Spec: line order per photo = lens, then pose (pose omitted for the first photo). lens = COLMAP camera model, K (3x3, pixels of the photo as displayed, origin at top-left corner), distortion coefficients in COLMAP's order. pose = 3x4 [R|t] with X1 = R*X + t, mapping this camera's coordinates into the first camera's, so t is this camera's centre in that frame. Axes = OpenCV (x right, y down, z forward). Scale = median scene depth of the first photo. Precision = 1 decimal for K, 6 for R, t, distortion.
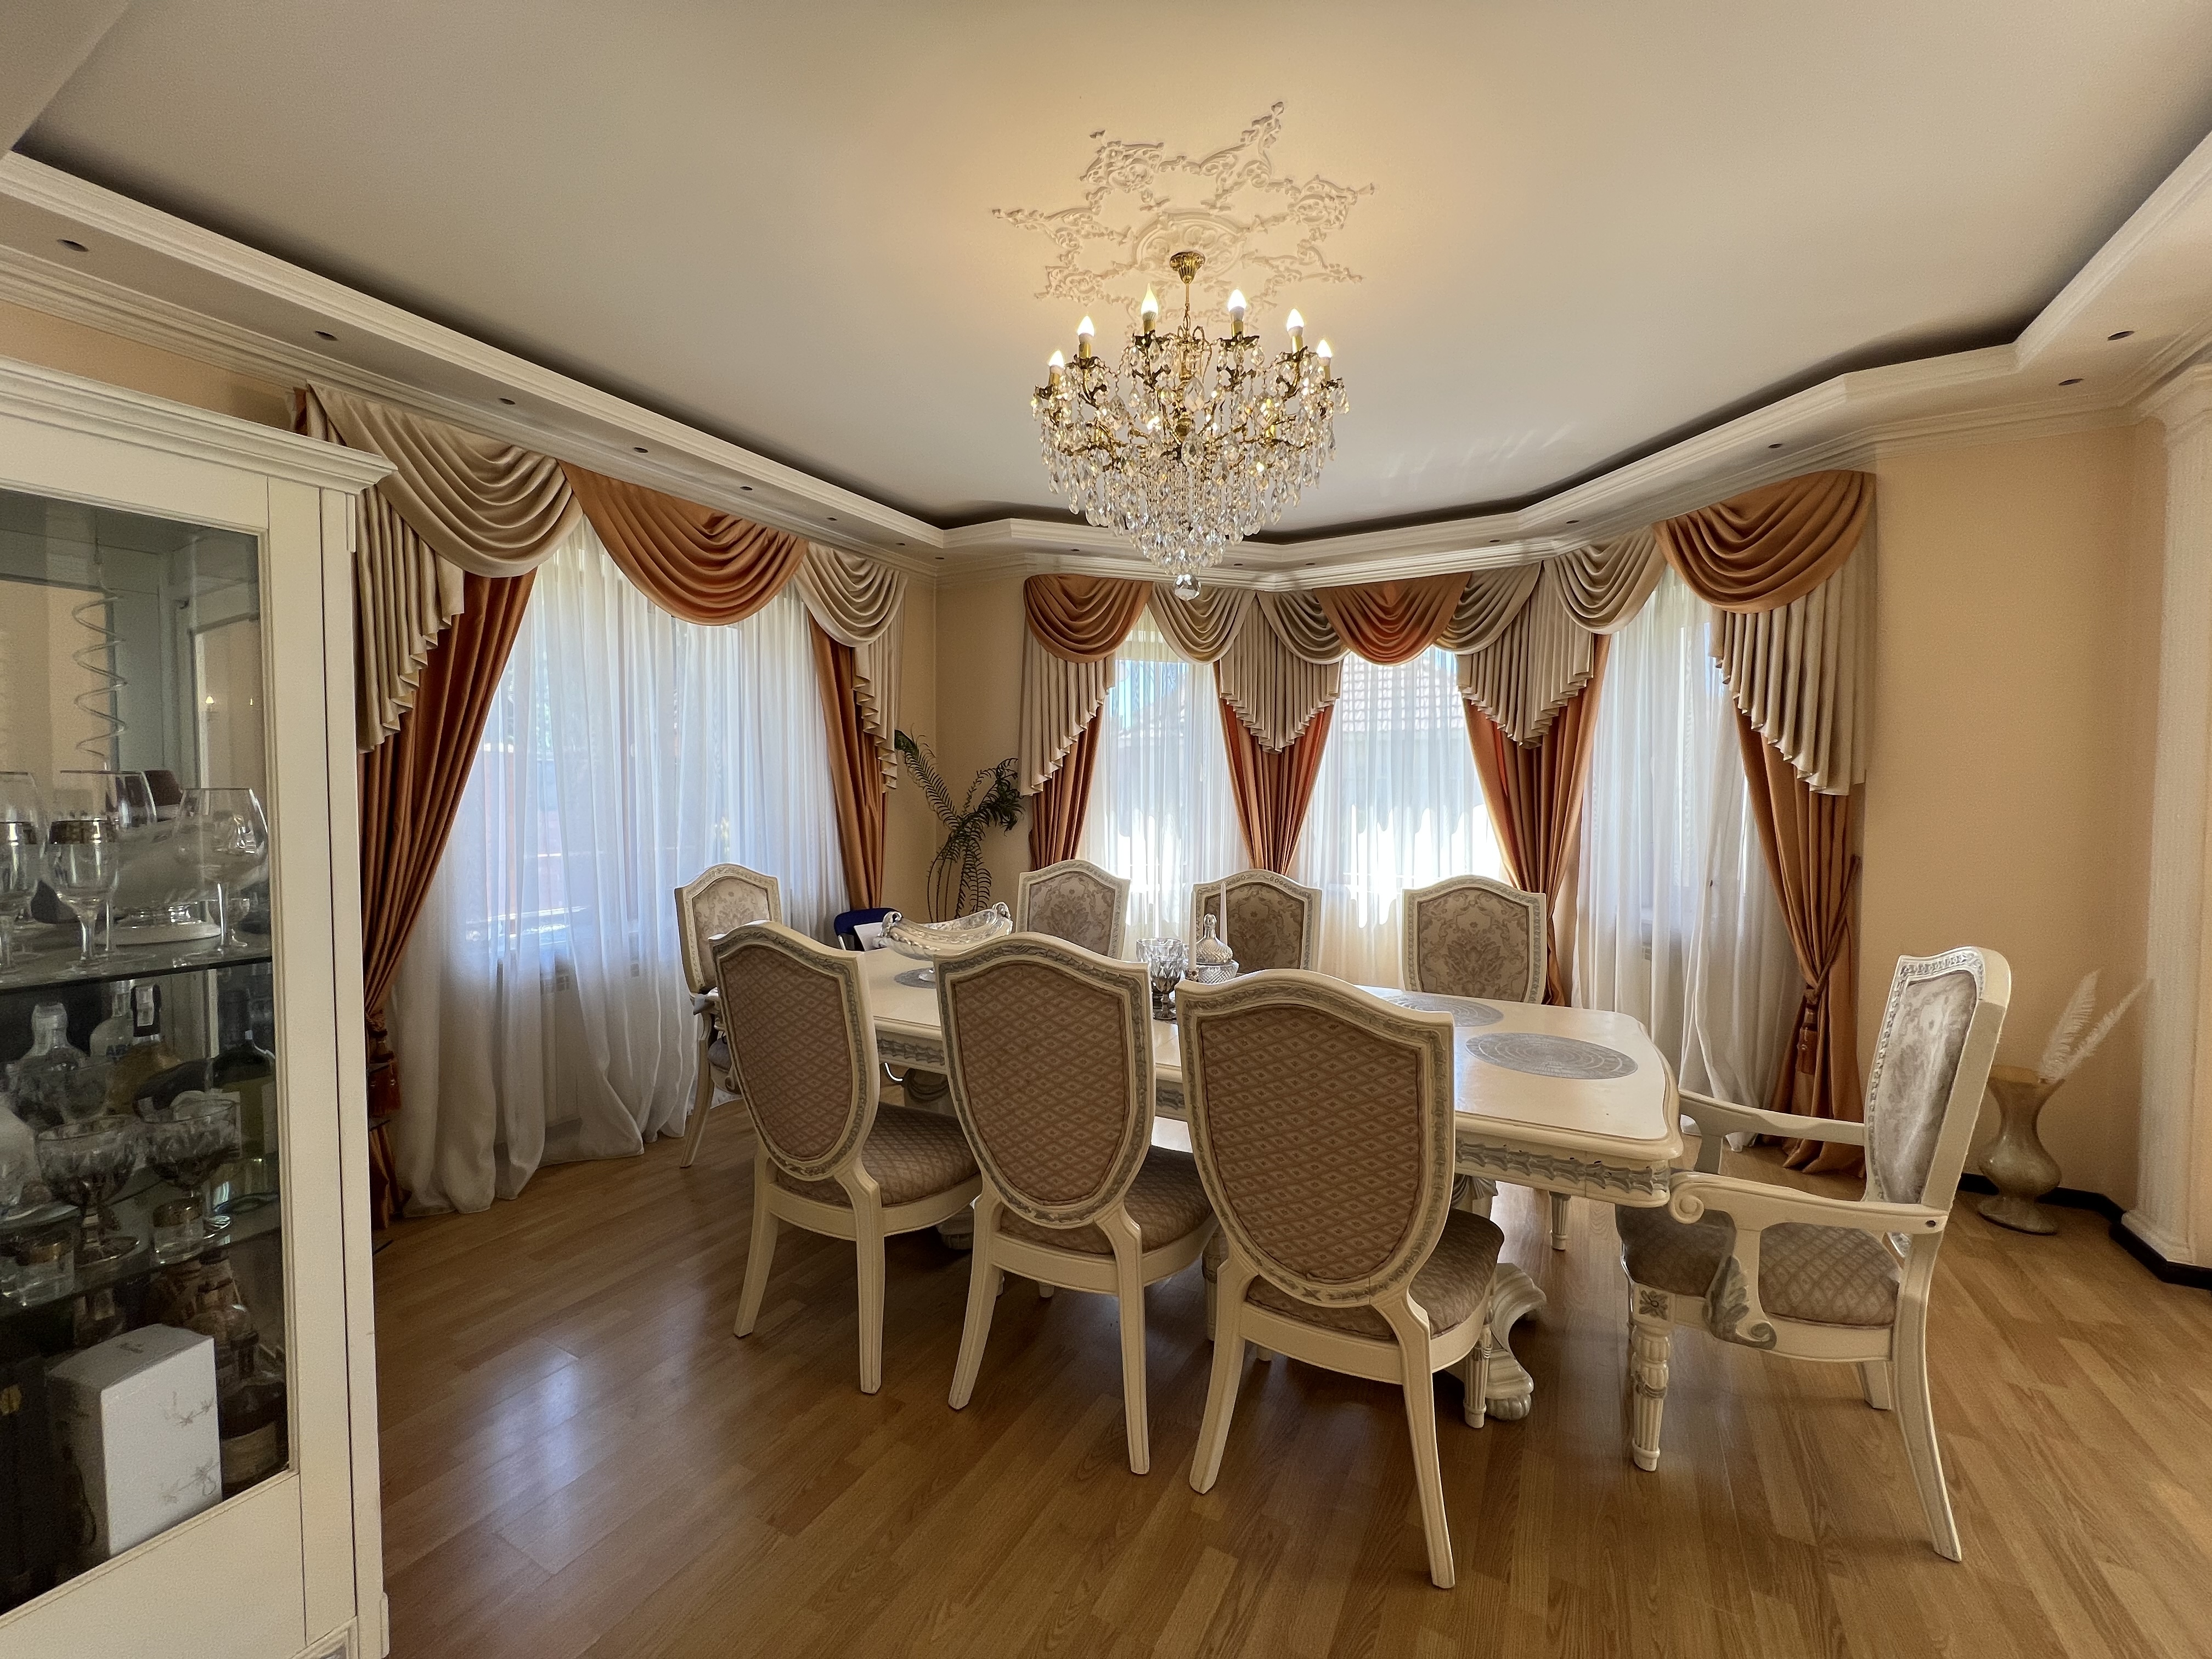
lens RADIAL K [[885.7, 0, 1105.7], [0, 885.7, 827.2], [0, 0, 1]] dist [0.000149, 0.000377]
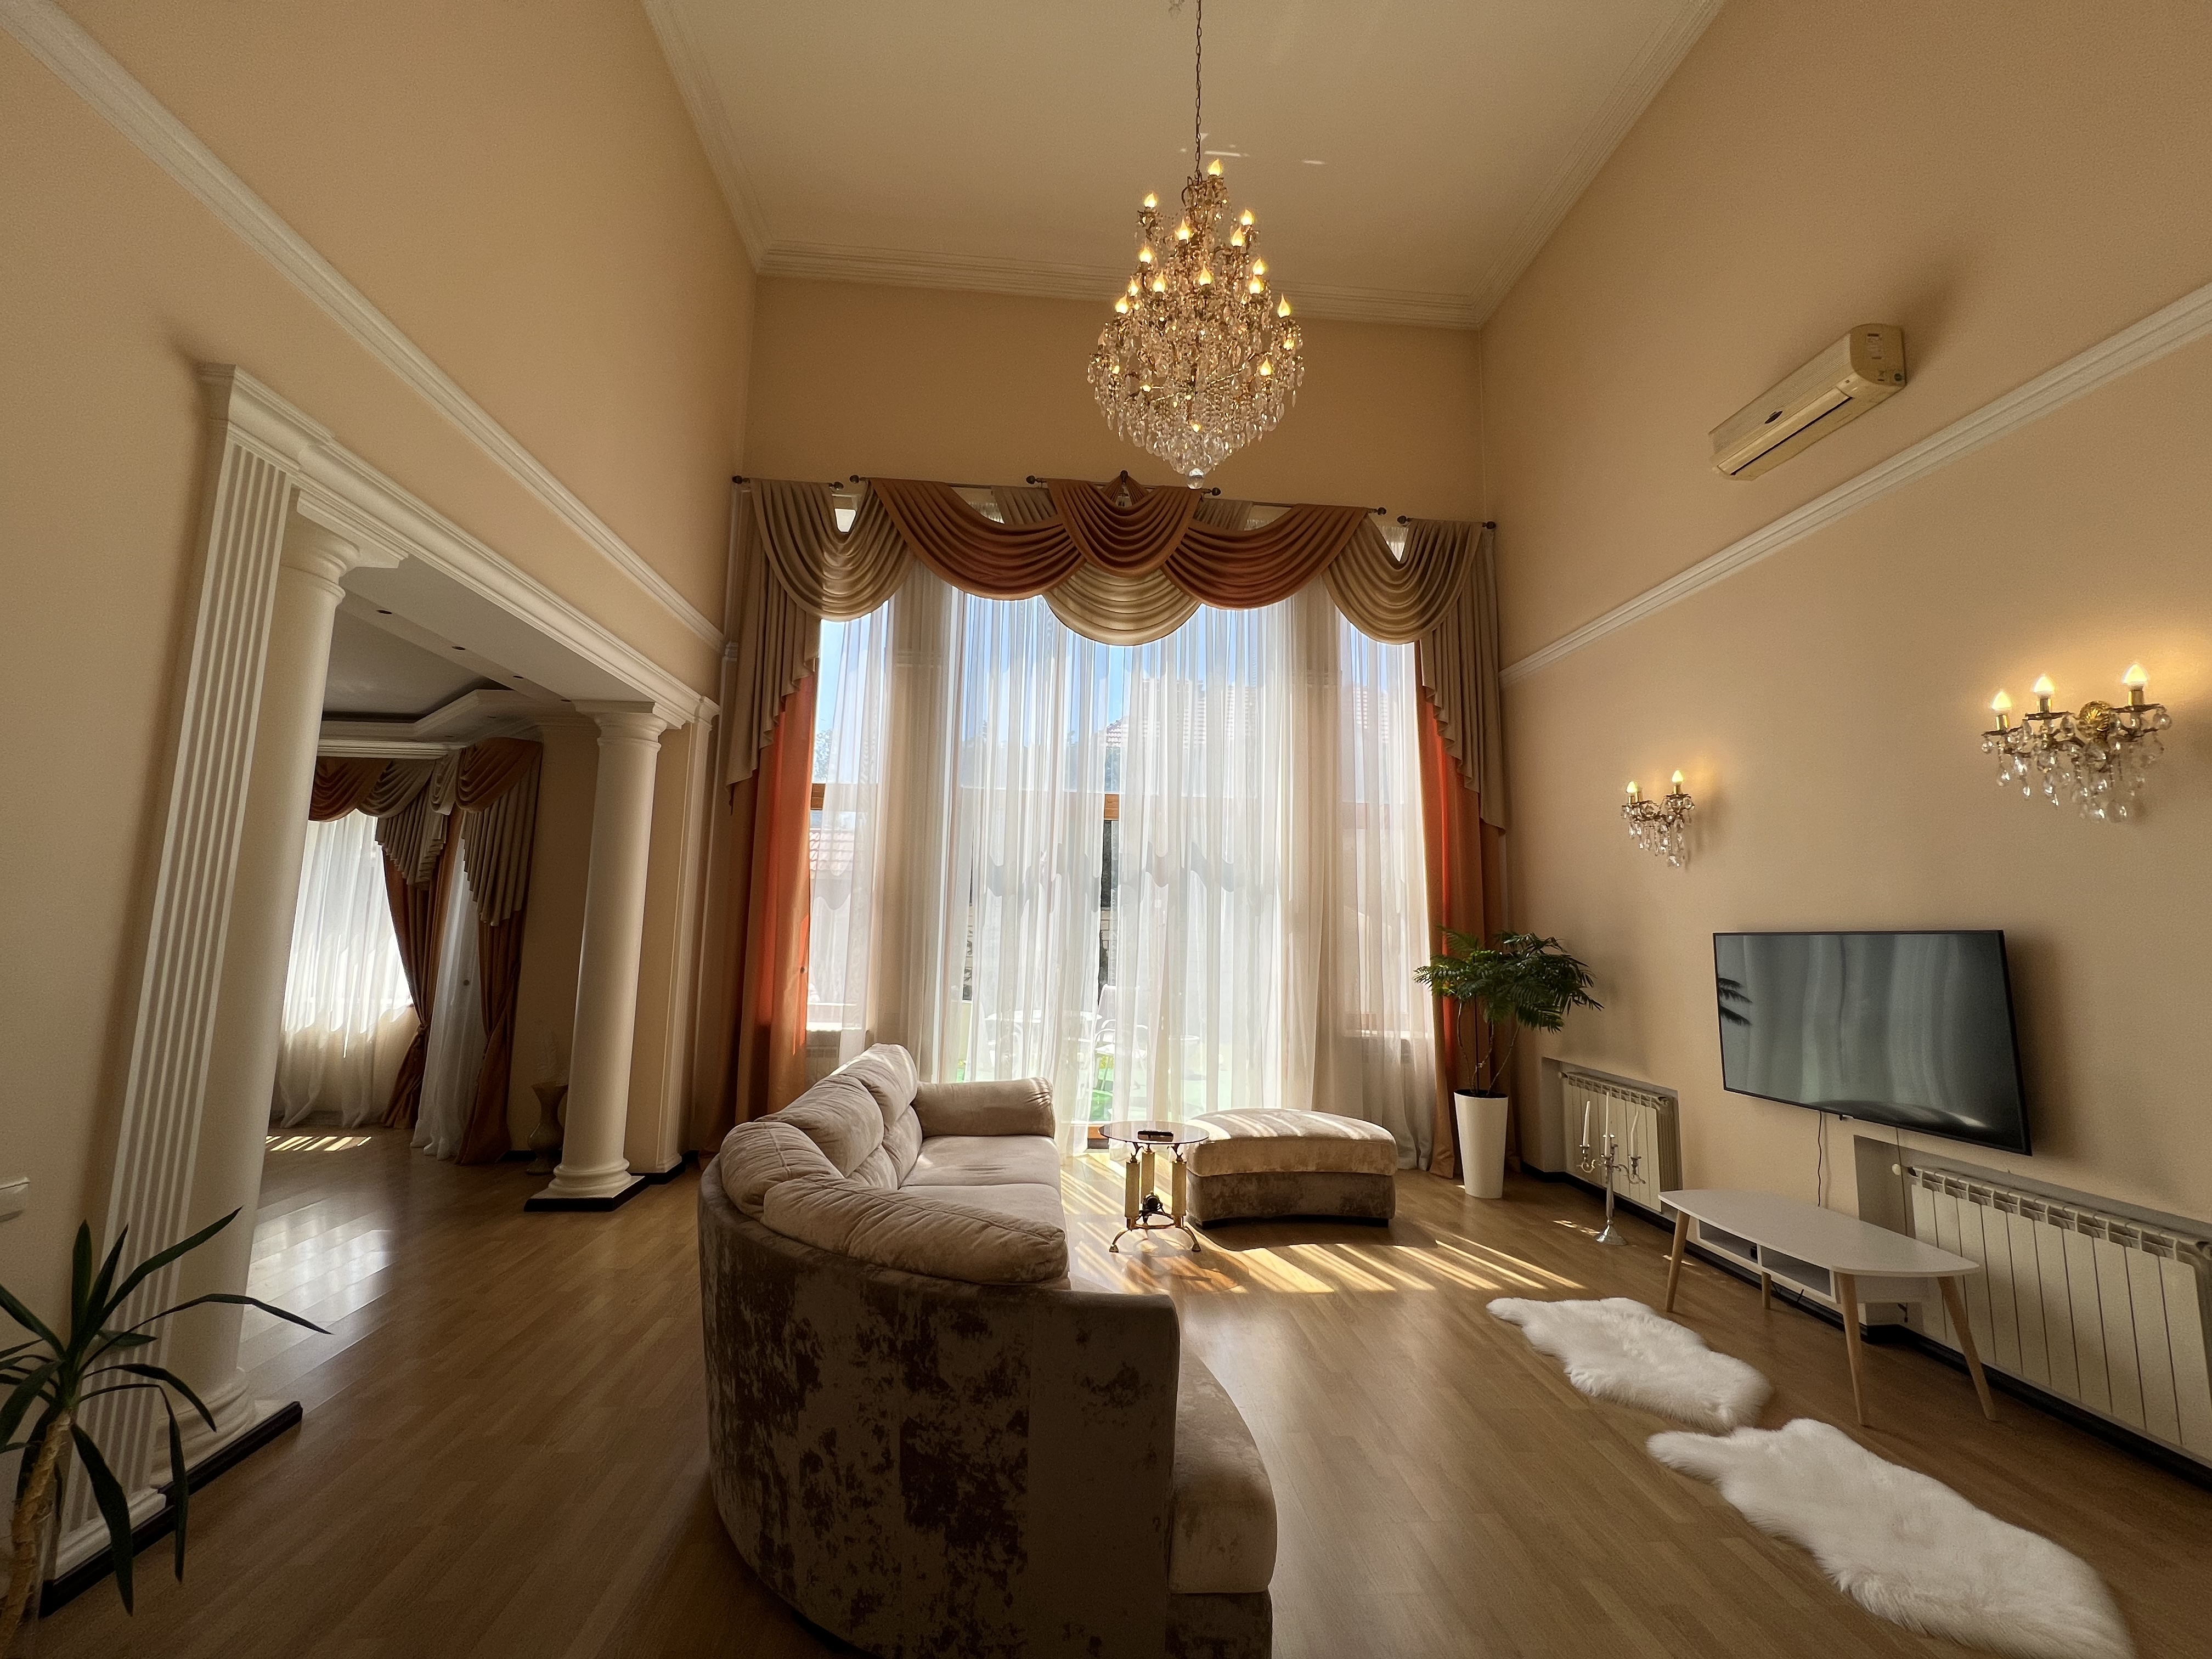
lens RADIAL K [[885.7, 0, 1098.6], [0, 885.7, 813.3], [0, 0, 1]] dist [0.000149, 0.000377]
pose [[0.835929, 0.085465, 0.542142, 0.585833], [0.003384, 0.986980, -0.160810, 0.018149], [-0.548827, 0.136260, 0.824756, -0.713511]]
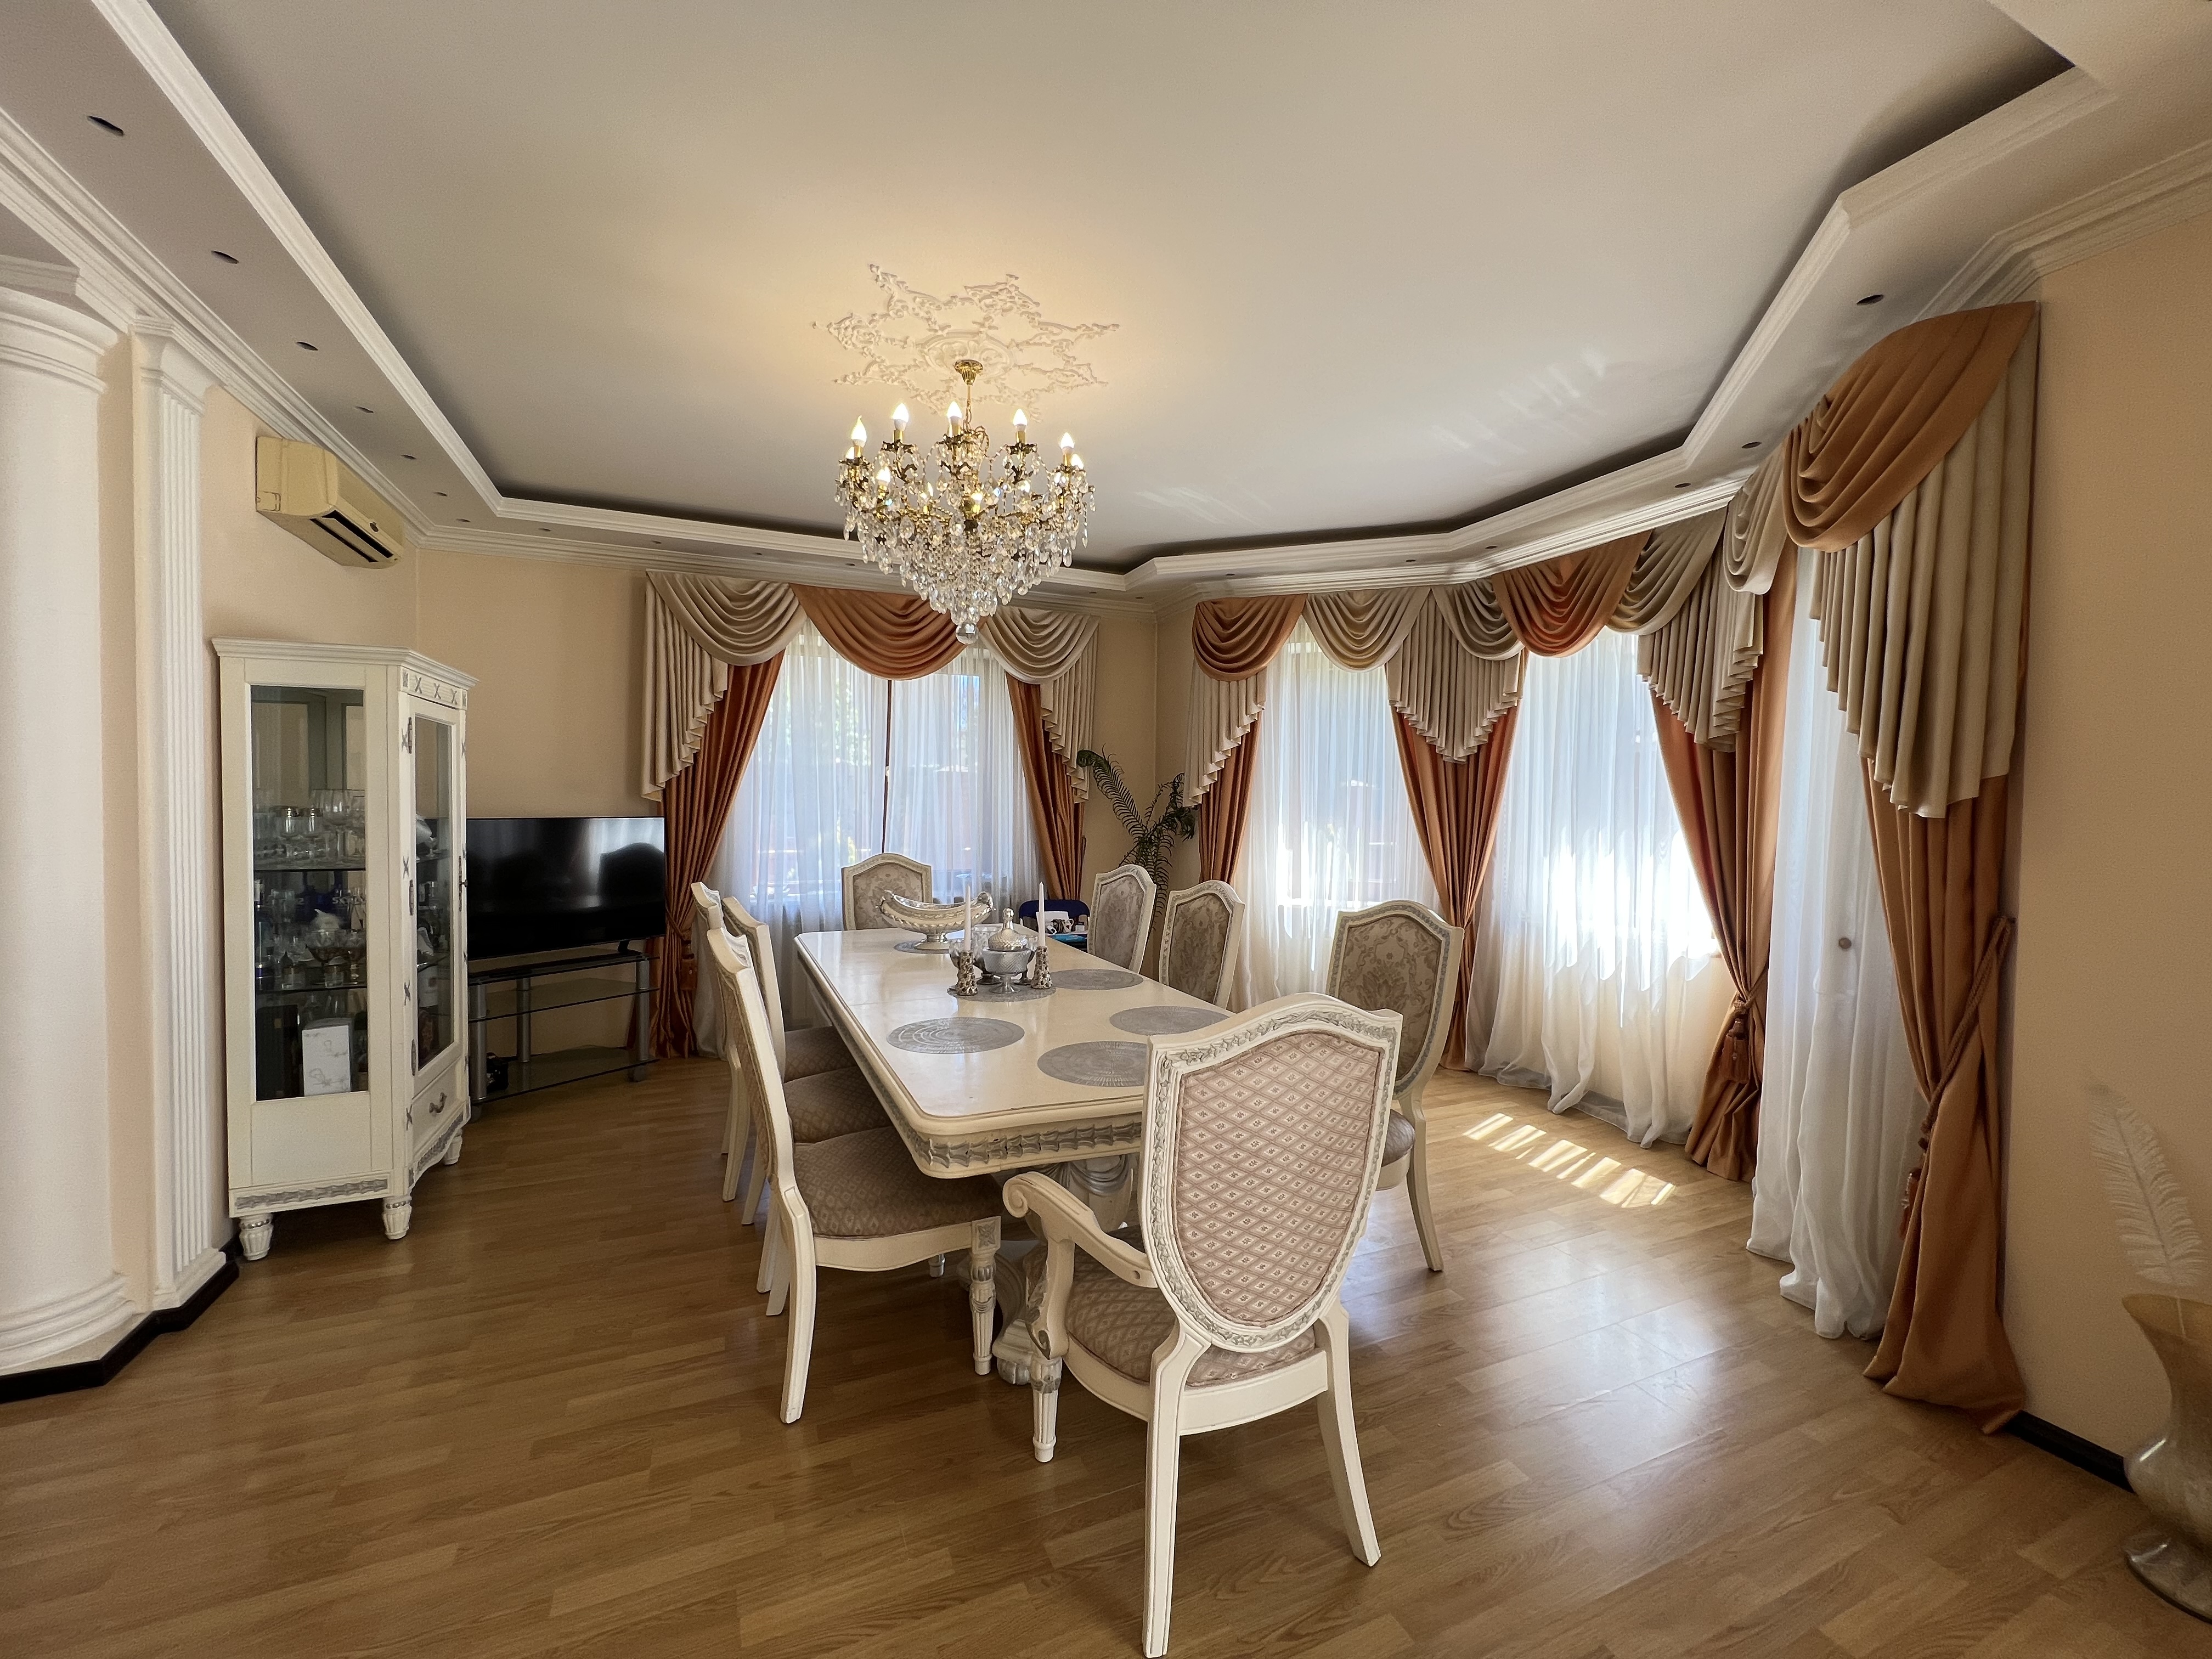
lens RADIAL K [[885.7, 0, 1104.8], [0, 885.7, 828.6], [0, 0, 1]] dist [0.000149, 0.000377]
pose [[0.793252, 0.026210, -0.608330, 0.508859], [-0.033478, 0.999439, -0.000594, -0.005315], [0.607973, 0.020837, 0.793684, 0.082478]]
